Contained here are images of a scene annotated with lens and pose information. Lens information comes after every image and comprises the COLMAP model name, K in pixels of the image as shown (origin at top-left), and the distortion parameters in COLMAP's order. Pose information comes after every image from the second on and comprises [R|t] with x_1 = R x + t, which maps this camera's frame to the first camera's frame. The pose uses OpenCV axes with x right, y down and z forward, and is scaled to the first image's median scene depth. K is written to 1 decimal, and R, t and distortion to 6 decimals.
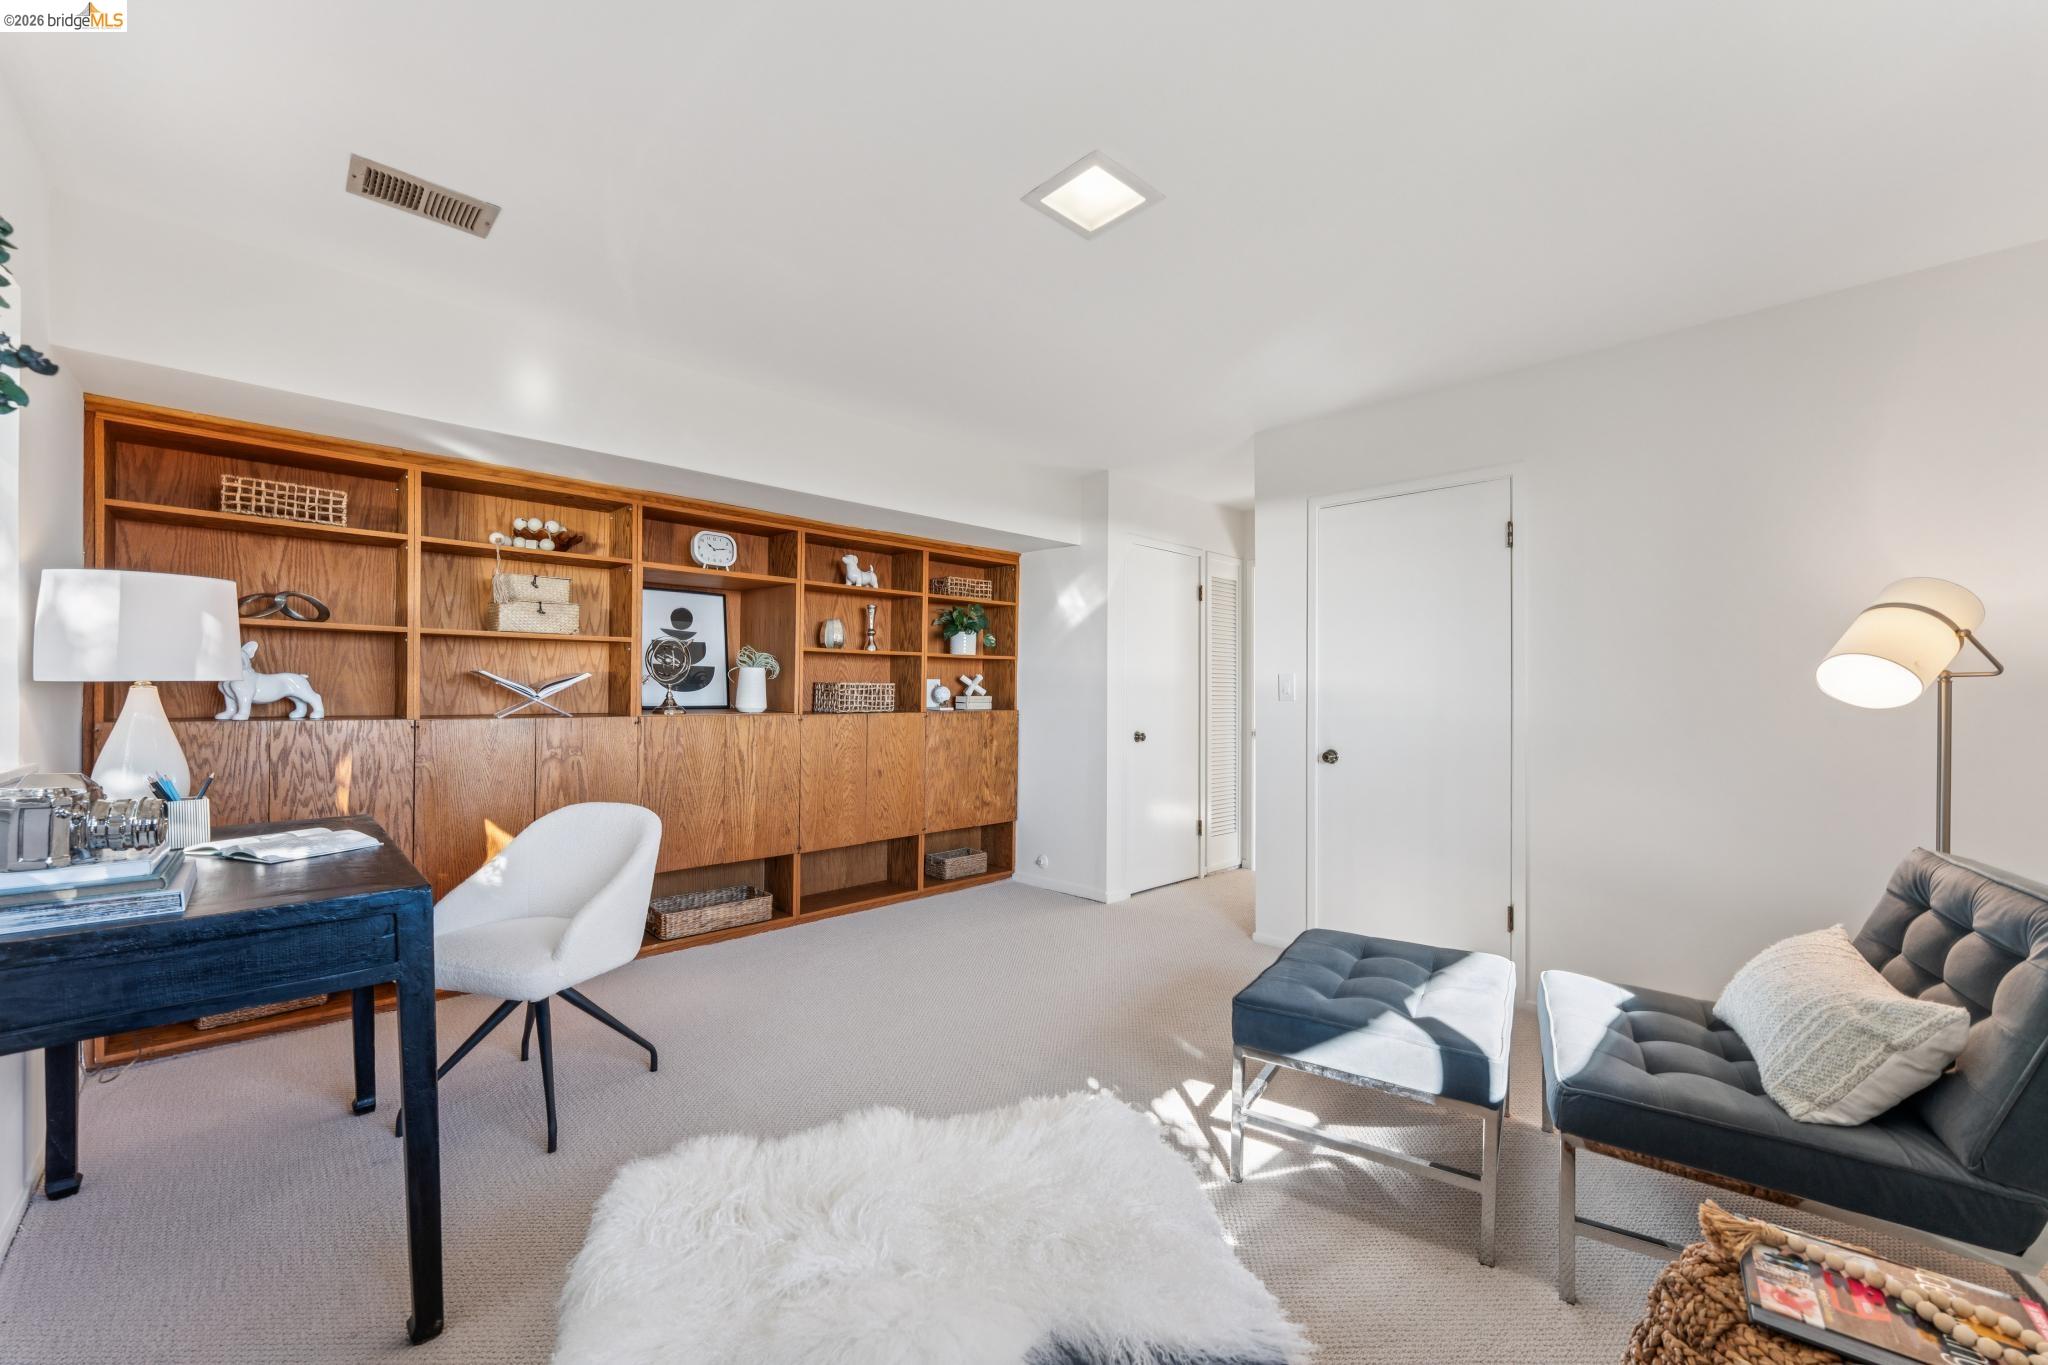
lens RADIAL K [[816.0, 0, 1000.7], [0, 816.0, 685.0], [0, 0, 1]] dist [-0.000025, 0.000019]
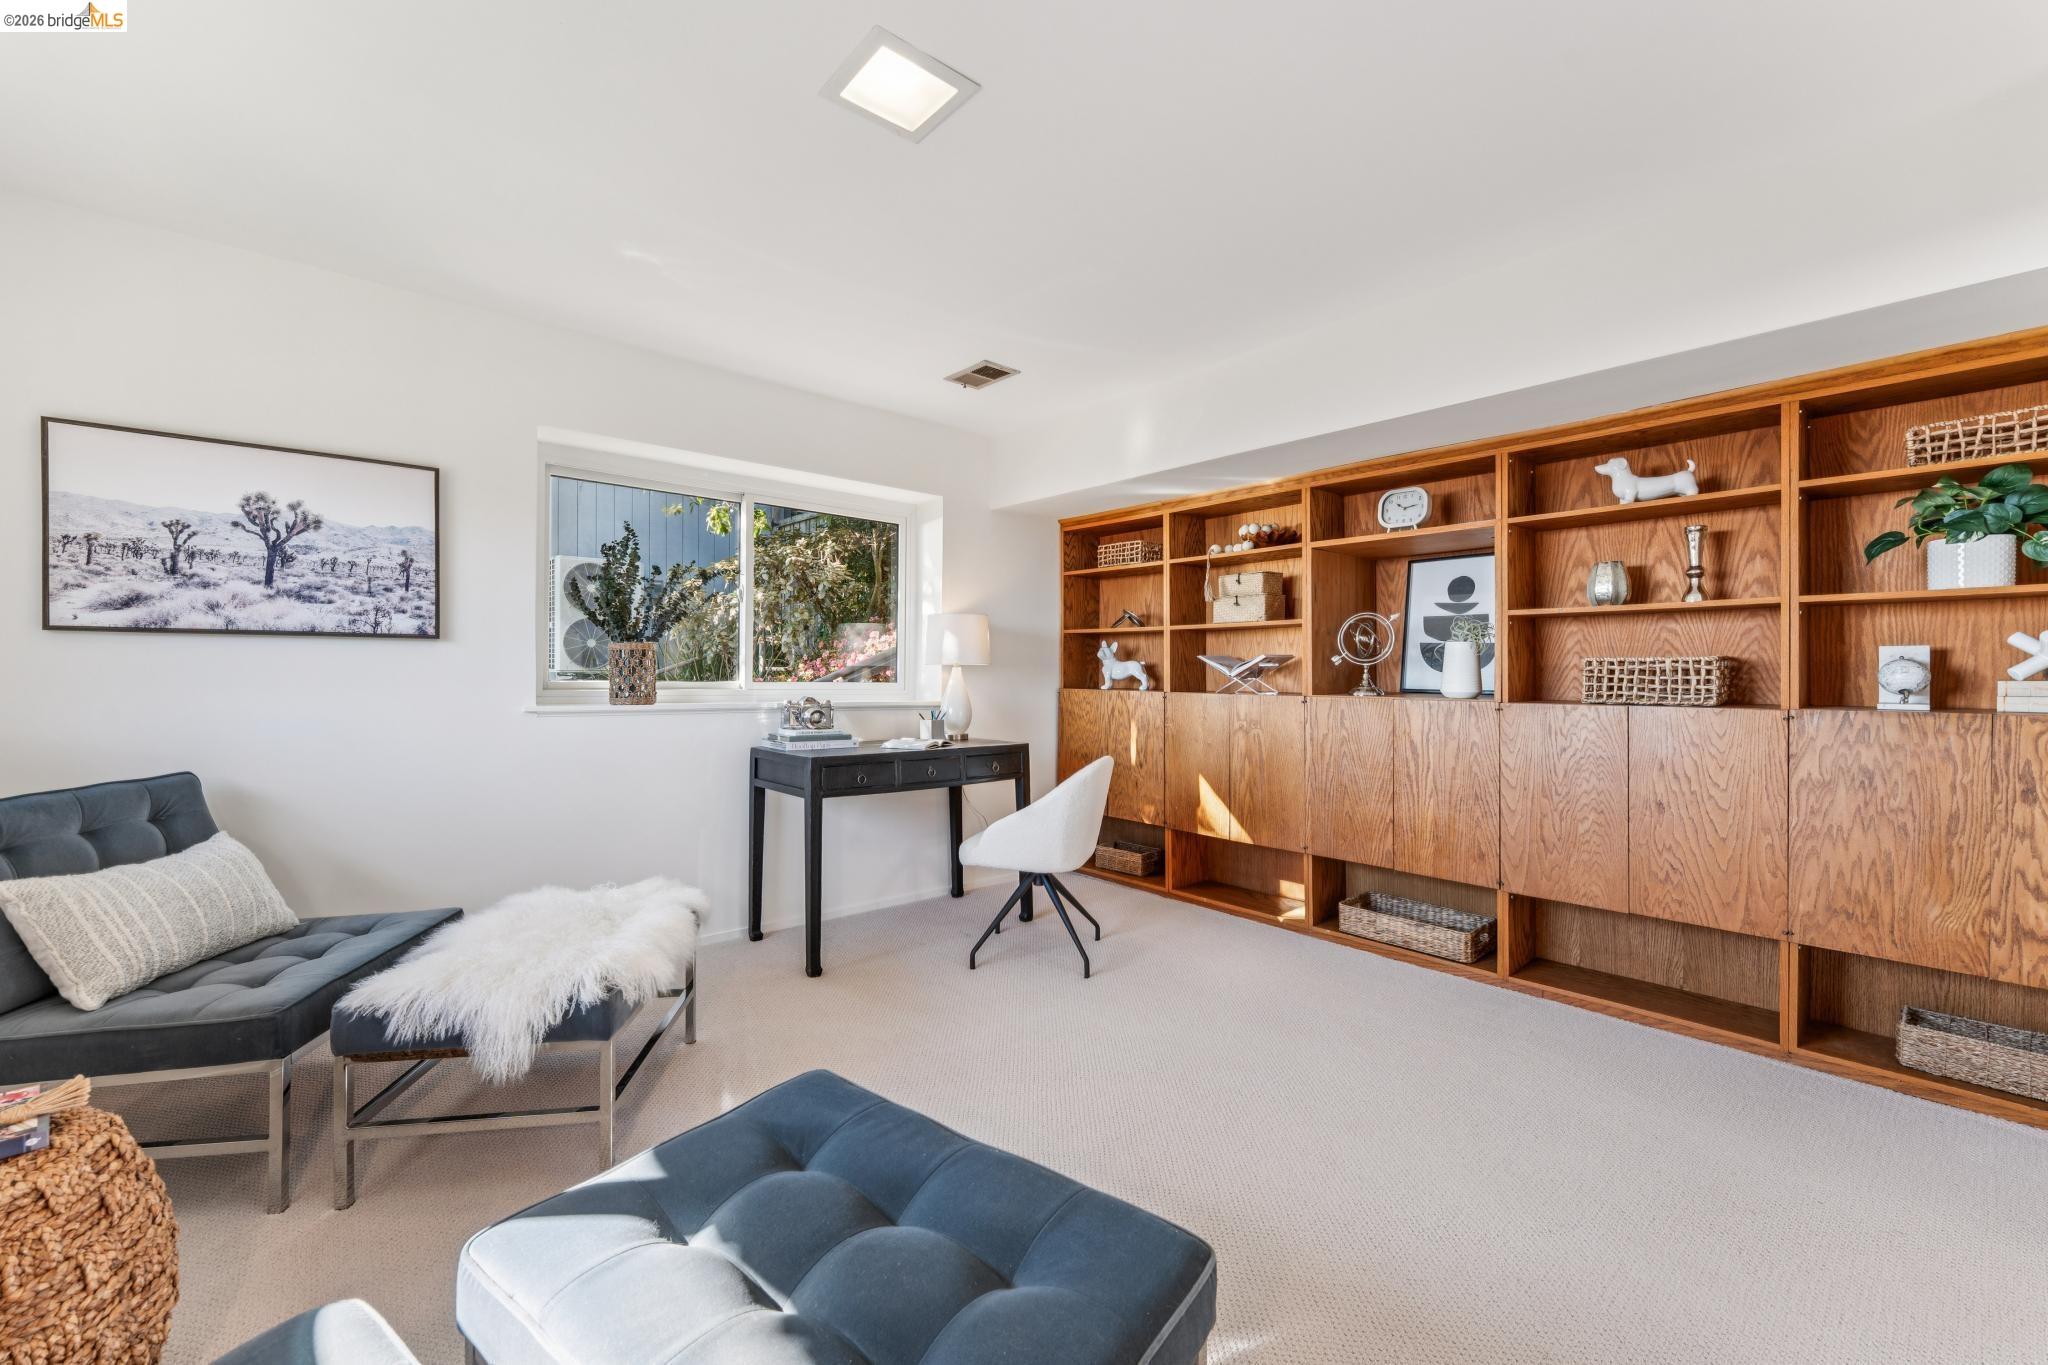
lens RADIAL K [[818.1, 0, 1029.1], [0, 818.1, 675.1], [0, 0, 1]] dist [-0.002512, -0.000328]
pose [[-0.036503, -0.010704, -0.999276, 0.523075], [-0.003507, 0.999938, -0.010583, 0.021636], [0.999327, 0.003118, -0.036538, 0.619028]]
